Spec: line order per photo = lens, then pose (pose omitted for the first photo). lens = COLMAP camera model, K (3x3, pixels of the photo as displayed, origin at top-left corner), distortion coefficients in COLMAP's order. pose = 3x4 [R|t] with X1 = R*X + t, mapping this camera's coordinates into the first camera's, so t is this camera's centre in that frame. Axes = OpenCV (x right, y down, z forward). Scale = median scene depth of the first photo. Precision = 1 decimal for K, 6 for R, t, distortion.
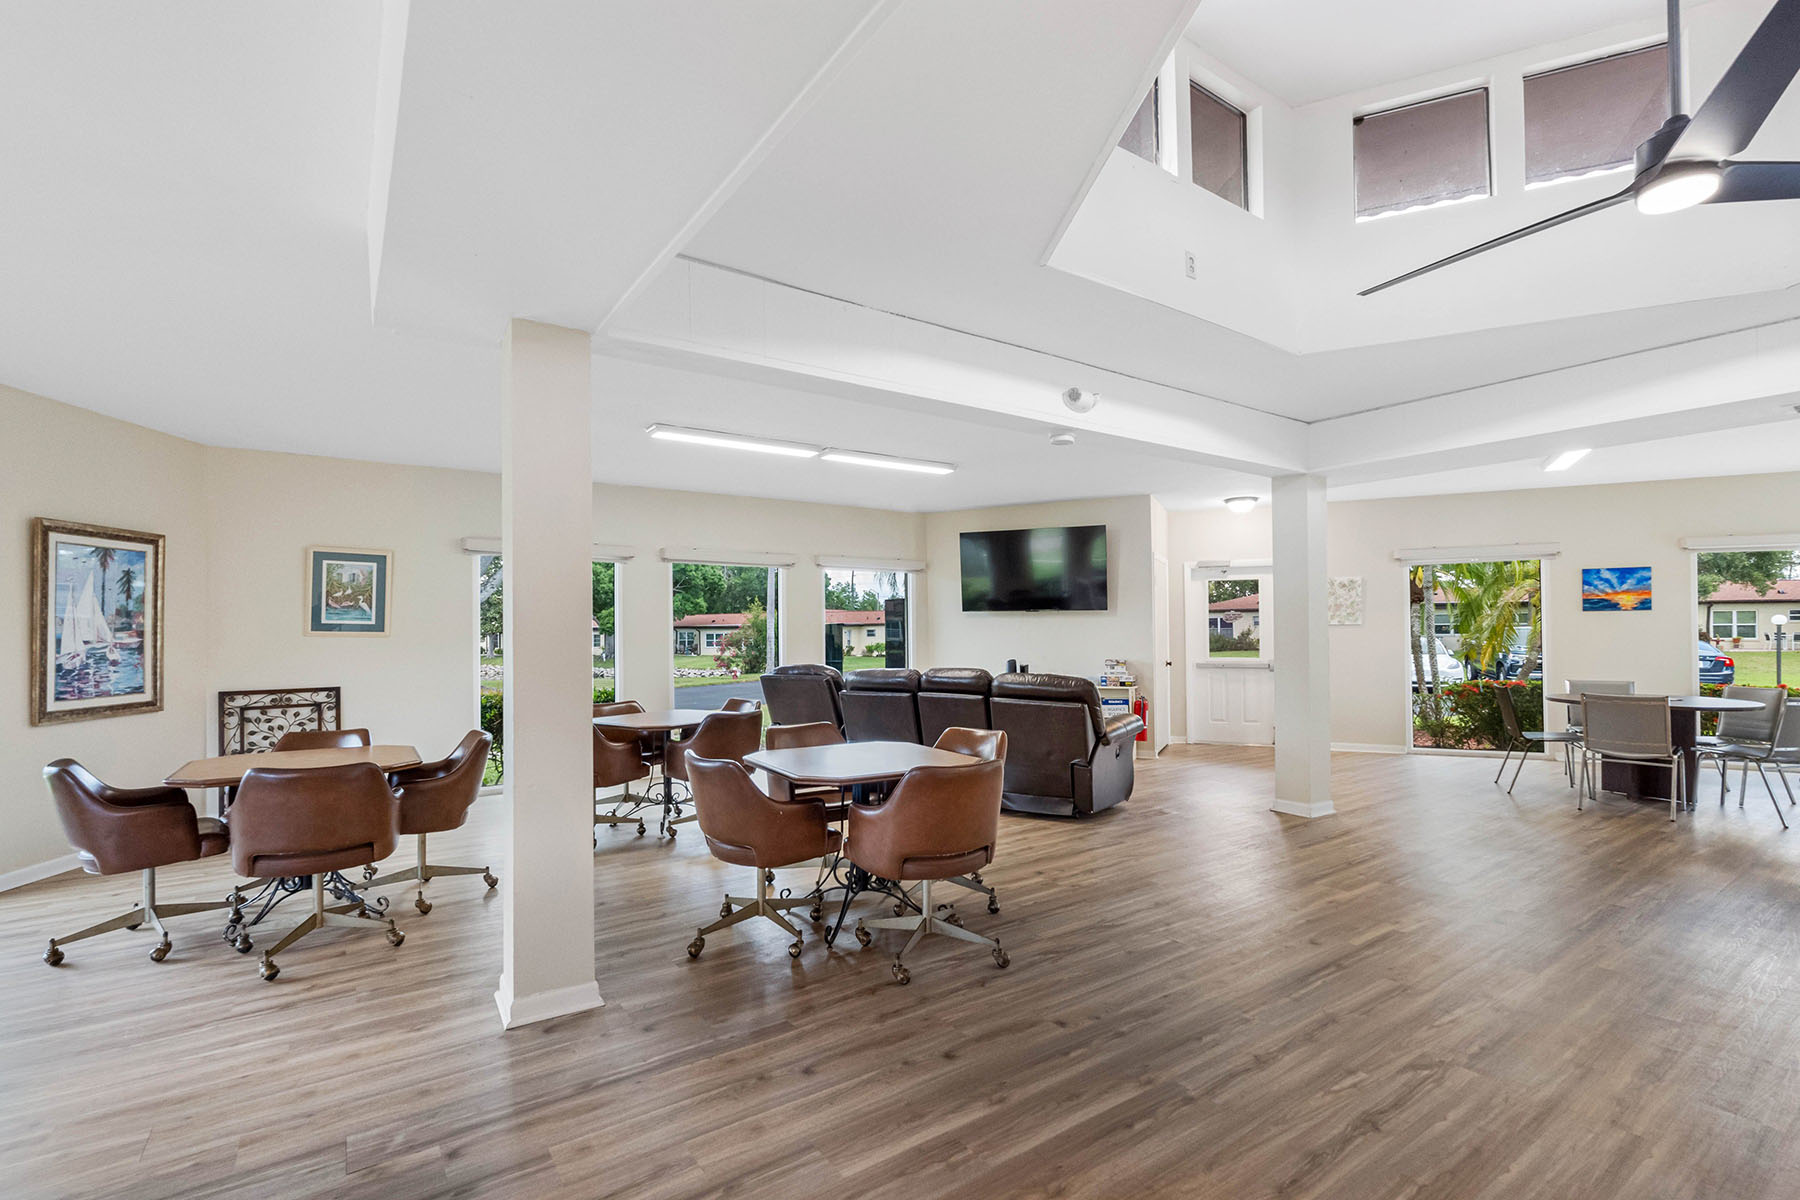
lens RADIAL K [[796.4, 0, 894.1], [0, 796.4, 594.8], [0, 0, 1]] dist [0.004691, -0.000252]
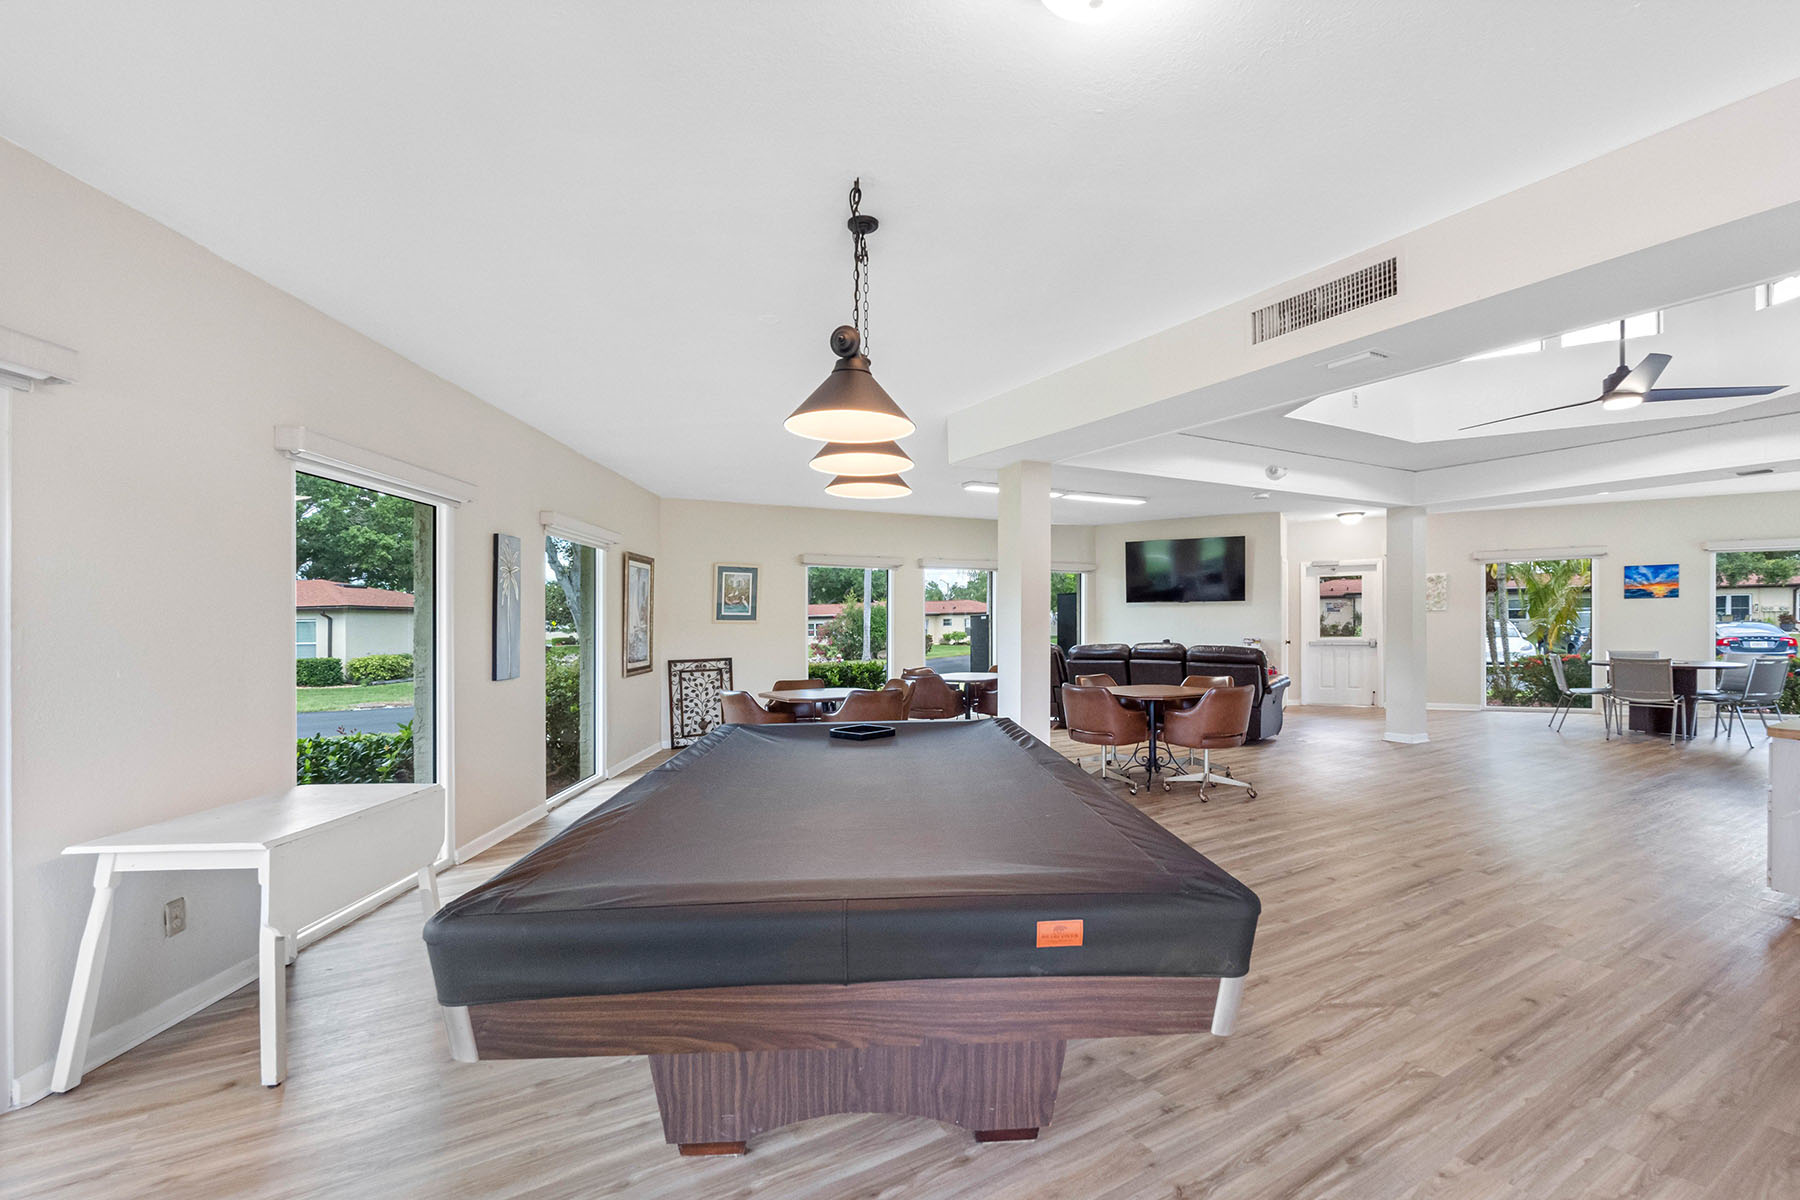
lens RADIAL K [[796.4, 0, 904.3], [0, 796.4, 610.9], [0, 0, 1]] dist [0.004691, -0.000252]
pose [[0.998481, -0.007532, -0.054579, -0.233427], [0.009342, 0.999412, 0.032979, -0.013500], [0.054299, -0.033439, 0.997965, -0.358100]]
